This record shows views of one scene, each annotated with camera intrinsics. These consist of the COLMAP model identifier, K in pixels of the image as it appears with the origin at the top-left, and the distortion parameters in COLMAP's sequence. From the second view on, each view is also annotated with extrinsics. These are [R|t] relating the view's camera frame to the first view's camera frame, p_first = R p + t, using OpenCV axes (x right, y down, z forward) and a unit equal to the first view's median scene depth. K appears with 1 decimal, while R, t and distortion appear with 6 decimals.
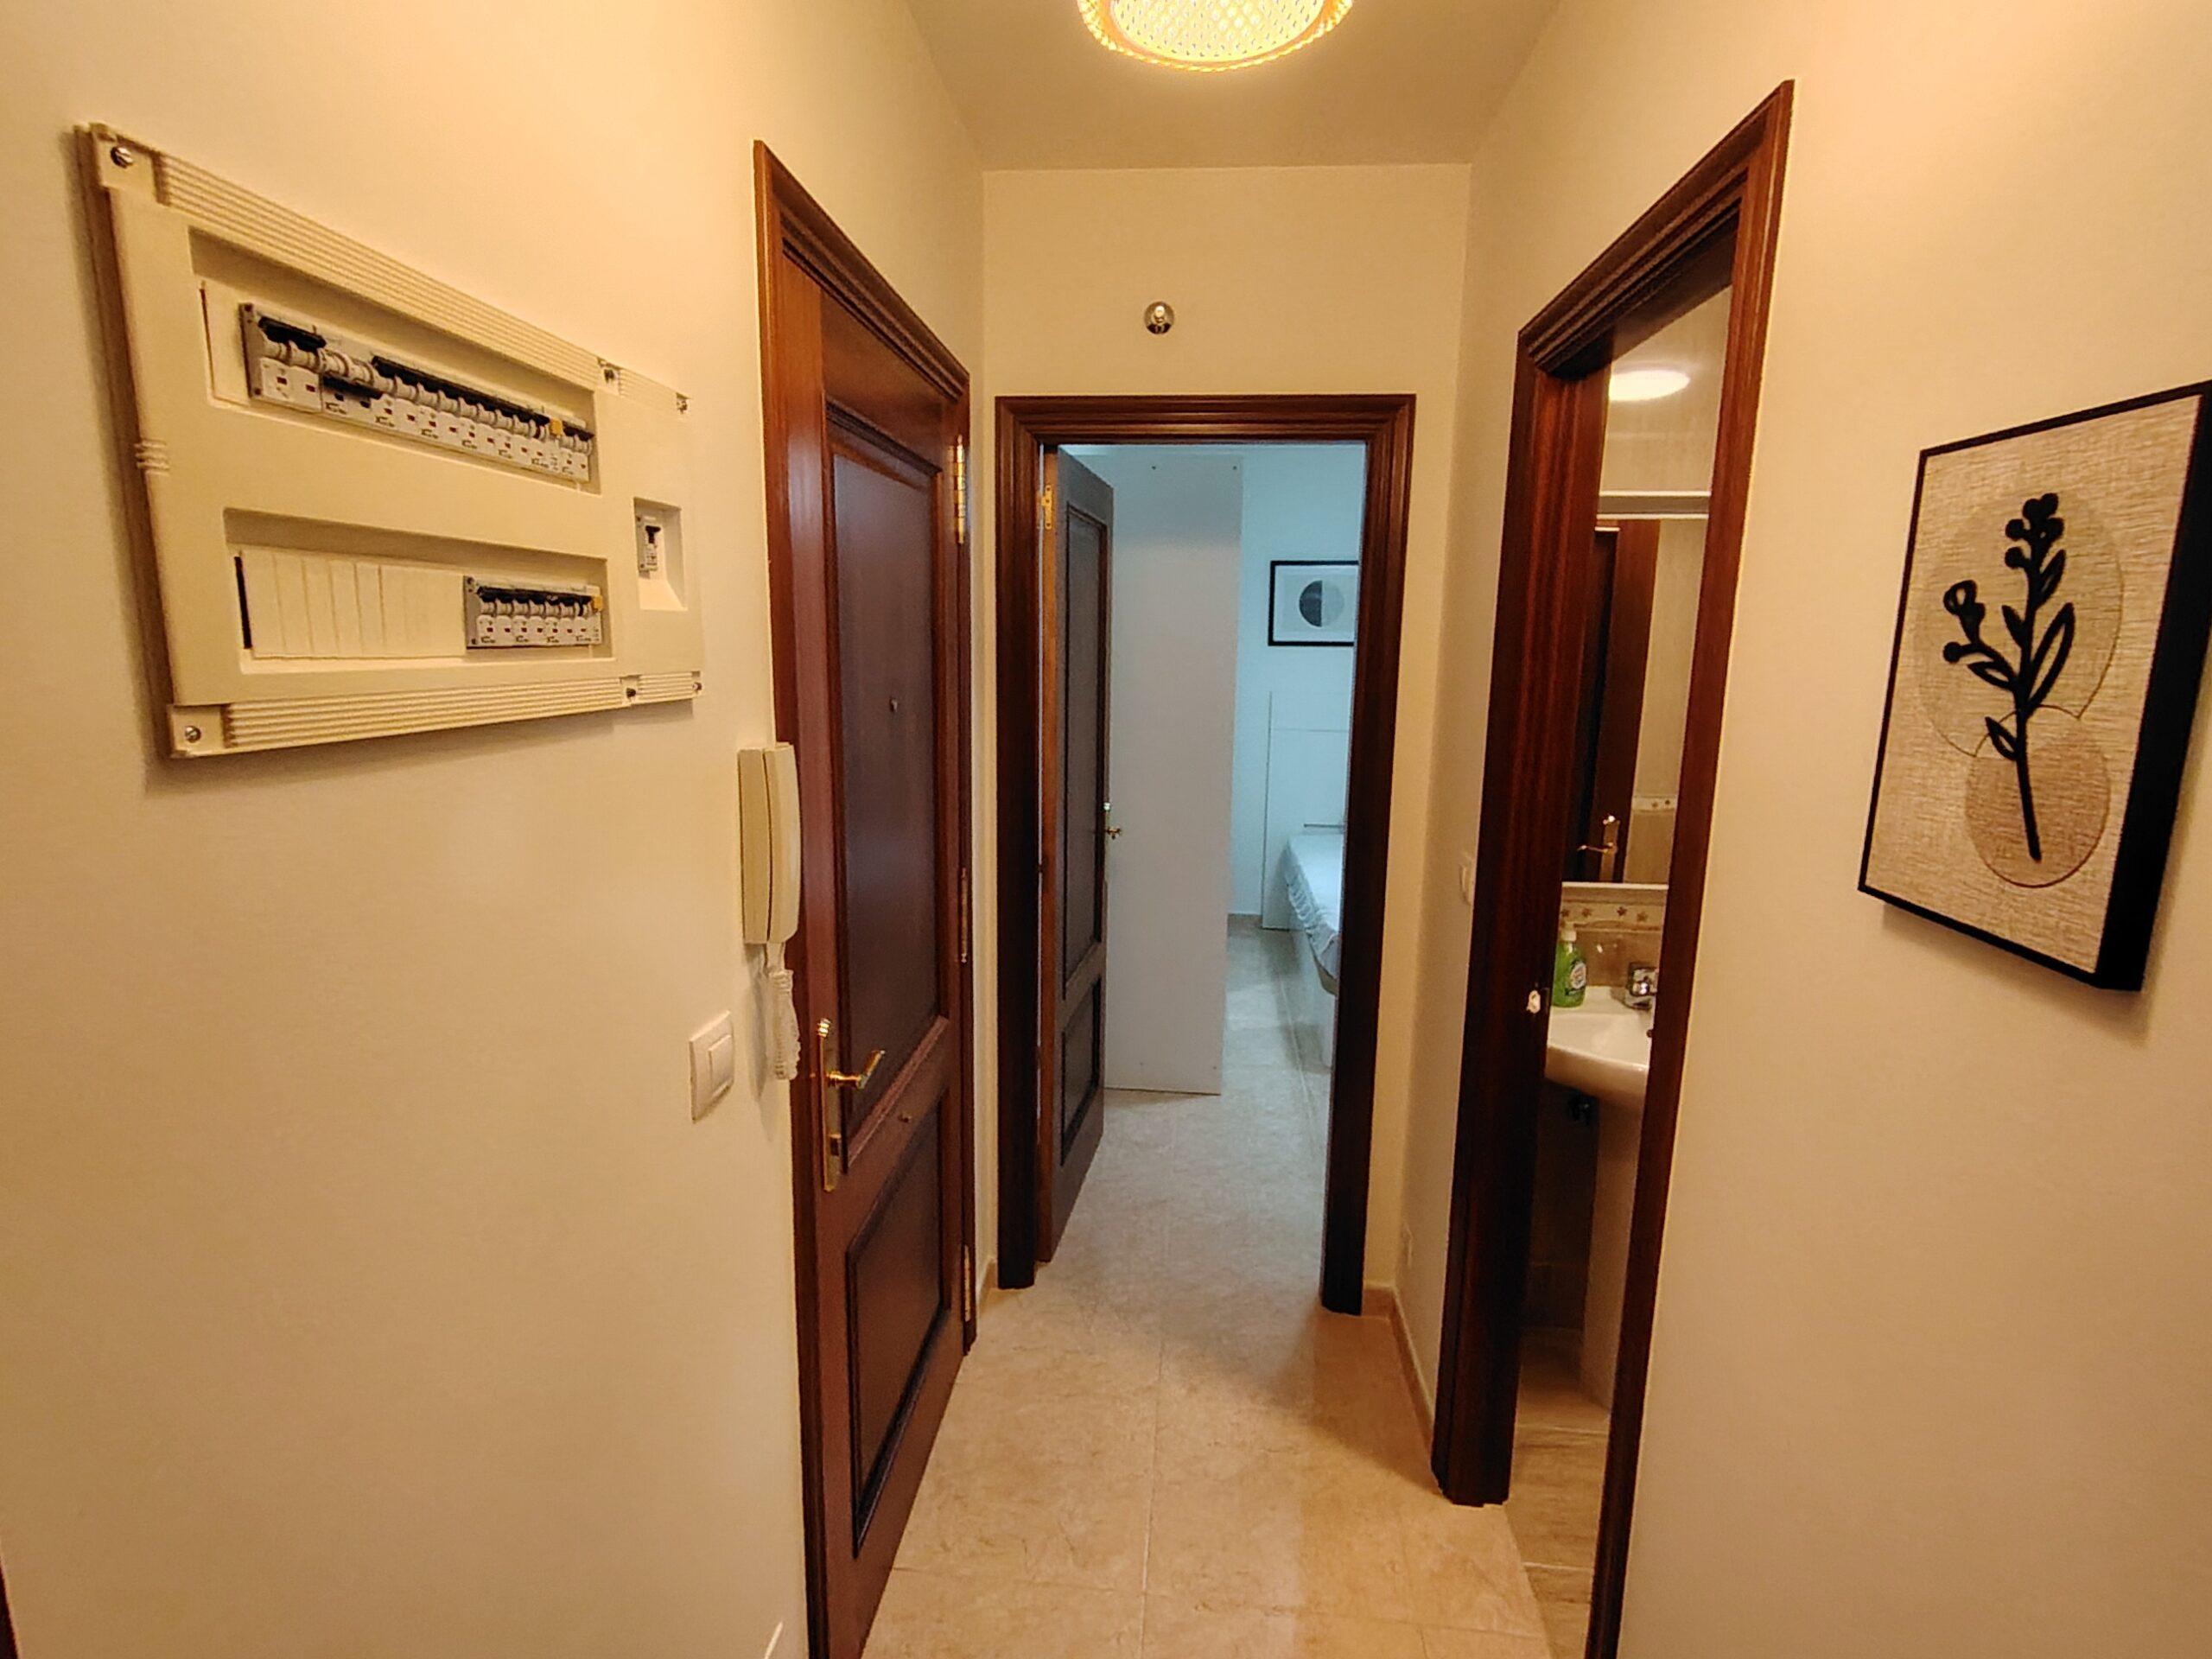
lens RADIAL K [[1042.1, 0, 1124.6], [0, 1042.1, 816.1], [0, 0, 1]] dist [0.005377, -0.001353]
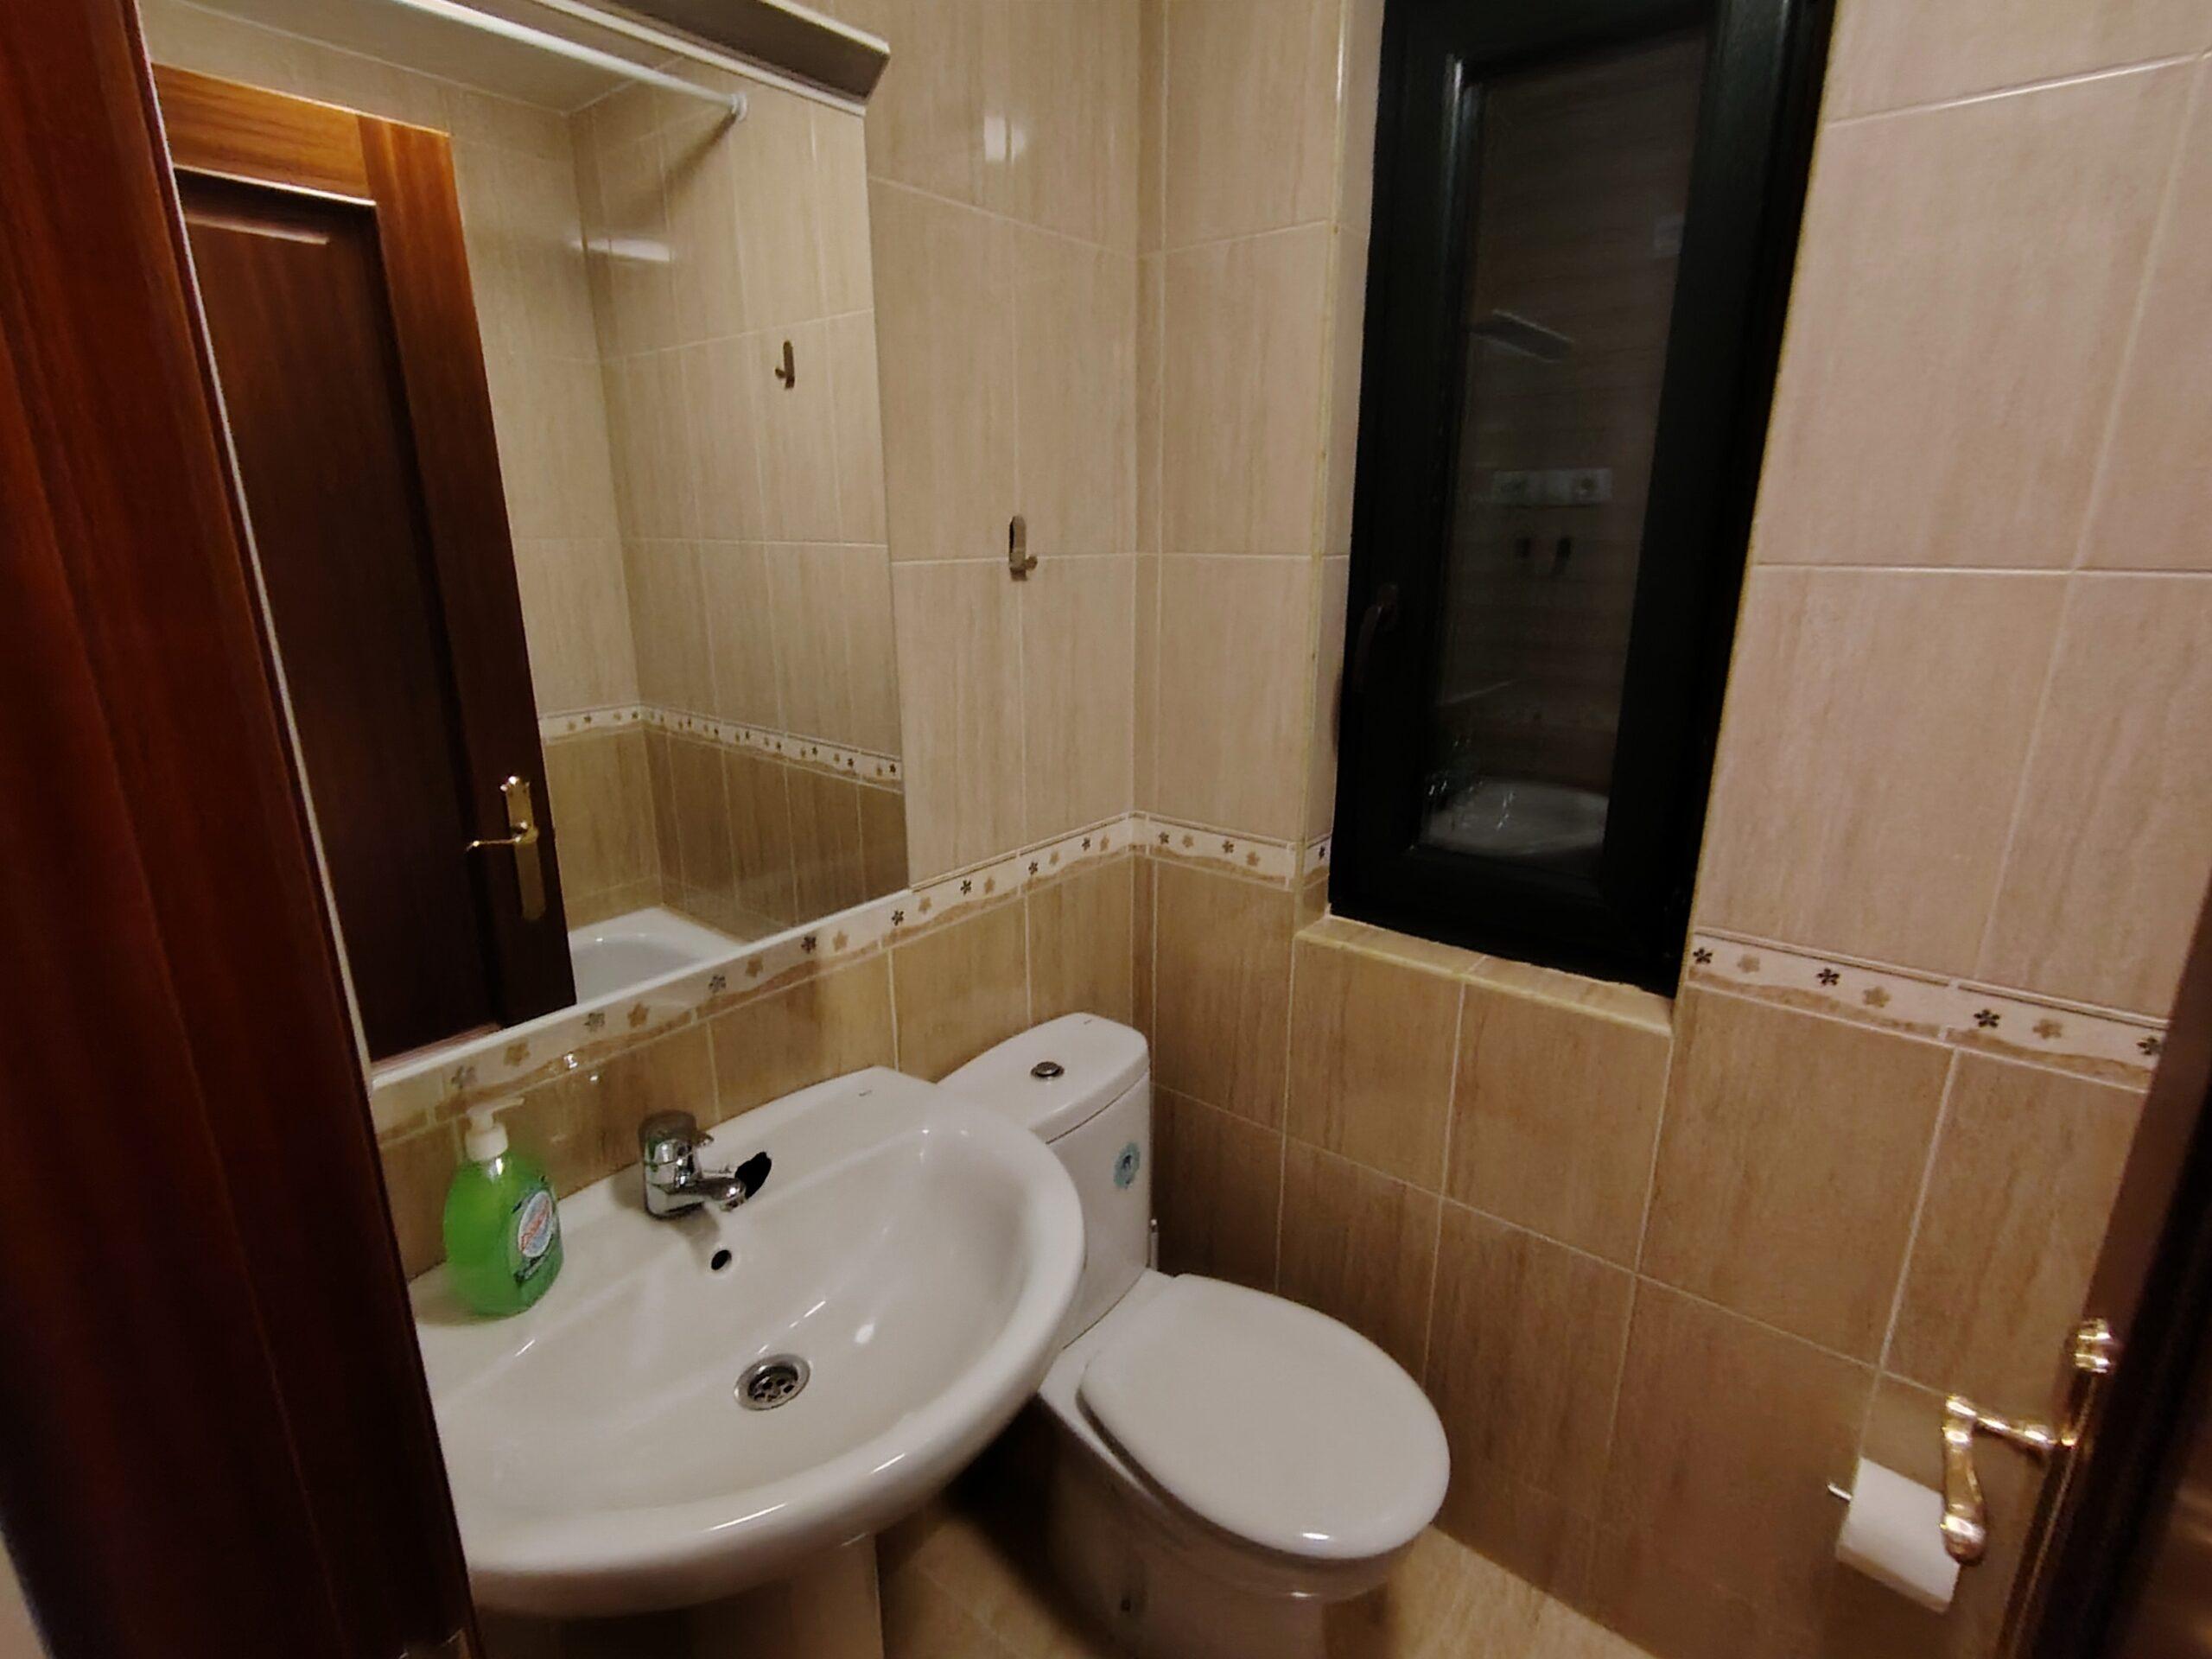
lens RADIAL K [[1042.1, 0, 1109.4], [0, 1042.1, 817.0], [0, 0, 1]] dist [0.005377, -0.001353]
pose [[0.564653, -0.248380, 0.787067, 0.209900], [0.142408, 0.968659, 0.203520, -0.044956], [-0.812949, -0.002834, 0.582327, 0.432622]]
